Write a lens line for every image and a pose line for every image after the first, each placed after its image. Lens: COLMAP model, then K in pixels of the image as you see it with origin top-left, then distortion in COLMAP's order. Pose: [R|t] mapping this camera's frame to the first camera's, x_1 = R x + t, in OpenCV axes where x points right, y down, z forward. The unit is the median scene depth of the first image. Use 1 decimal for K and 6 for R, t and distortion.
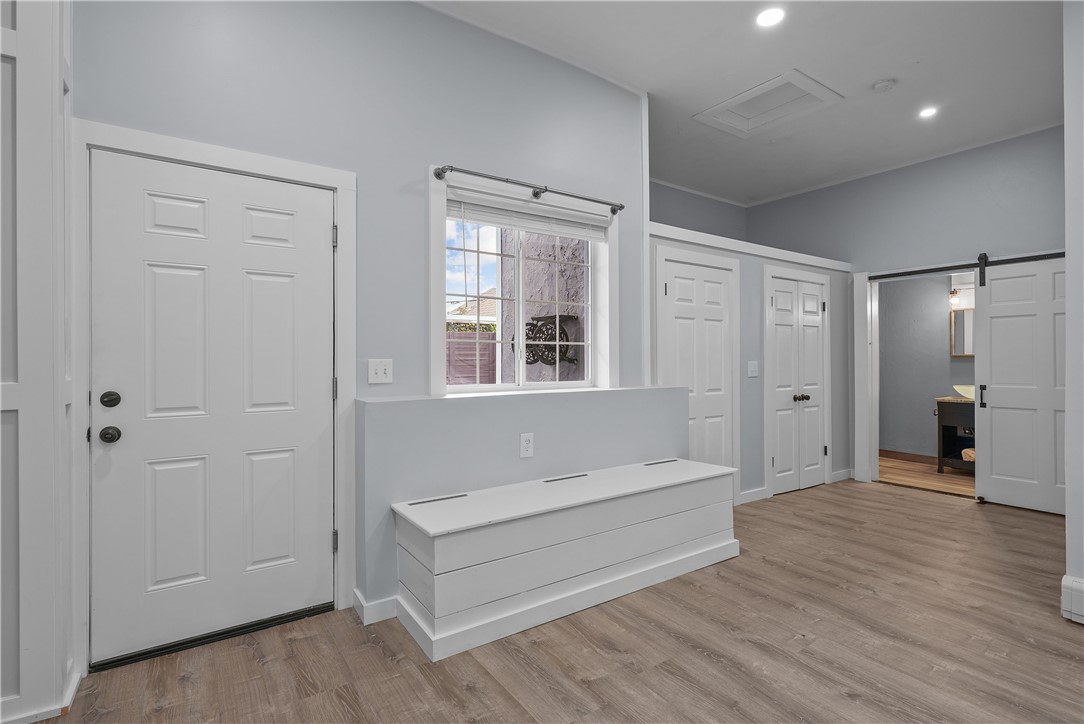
lens RADIAL K [[523.3, 0, 541.9], [0, 523.3, 357.8], [0, 0, 1]] dist [-0.010835, 0.005660]
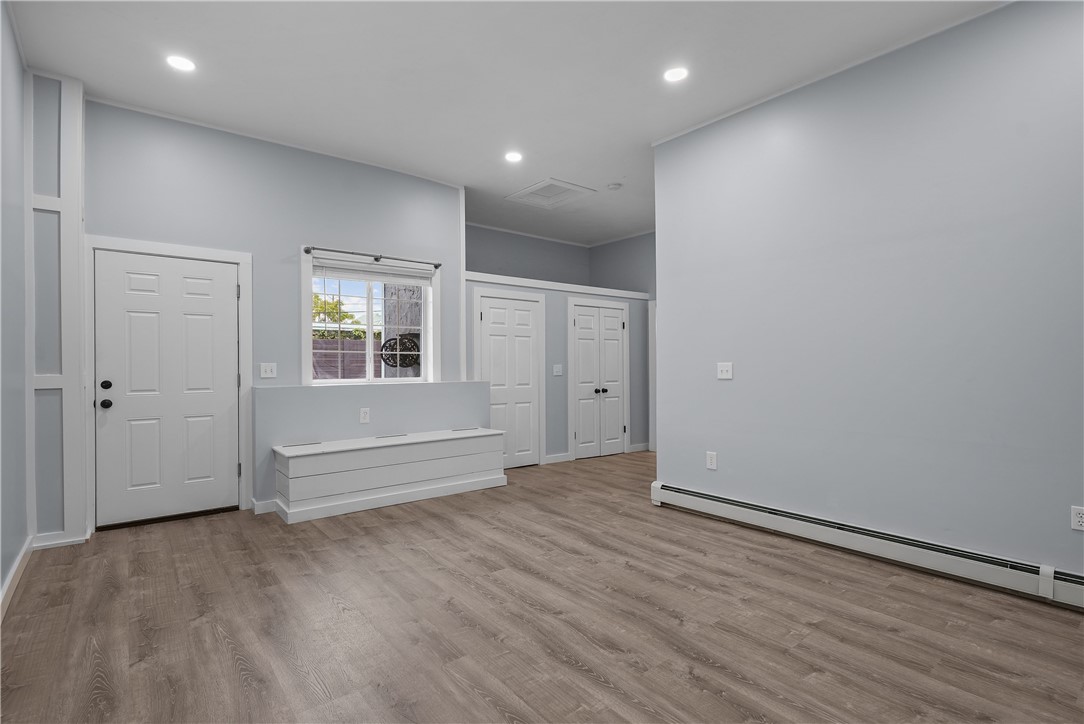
lens RADIAL K [[523.3, 0, 544.2], [0, 523.3, 365.8], [0, 0, 1]] dist [-0.010835, 0.005660]
pose [[0.997454, -0.002661, 0.071264, 0.479717], [0.002423, 0.999991, 0.003437, 0.007983], [-0.071272, -0.003255, 0.997452, -0.775641]]
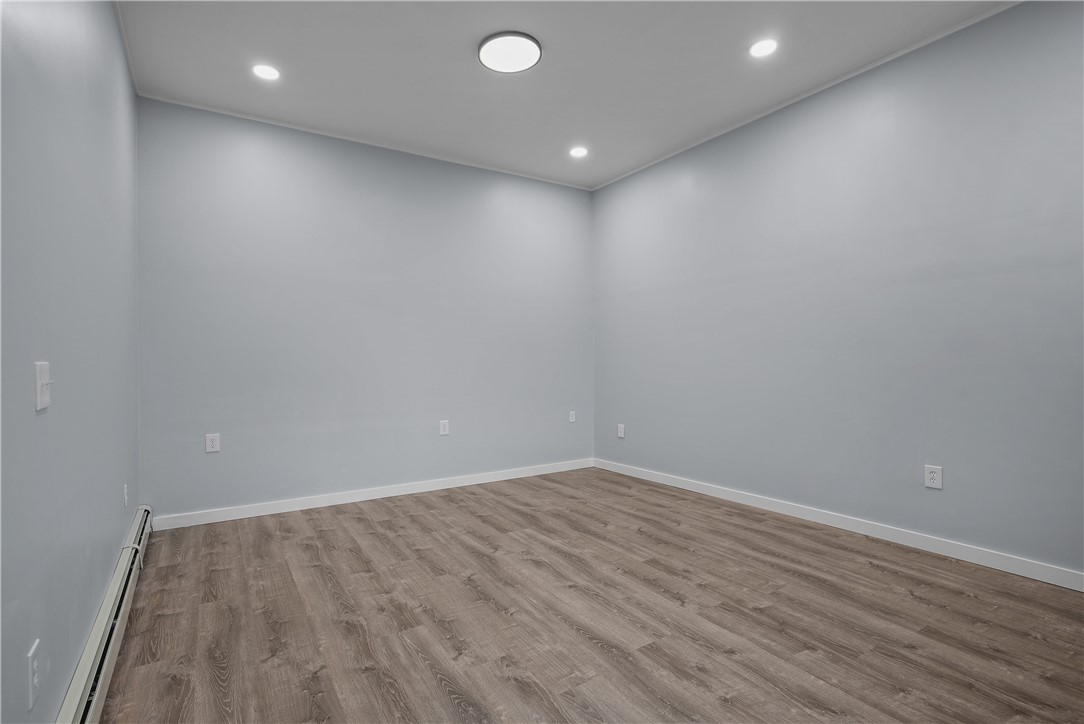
lens RADIAL K [[523.3, 0, 541.8], [0, 523.3, 359.4], [0, 0, 1]] dist [-0.010835, 0.005660]
pose [[-0.999317, 0.007636, 0.036143, 0.601521], [0.007767, 0.999964, 0.003476, 0.004790], [-0.036115, 0.003754, -0.999341, 1.378223]]
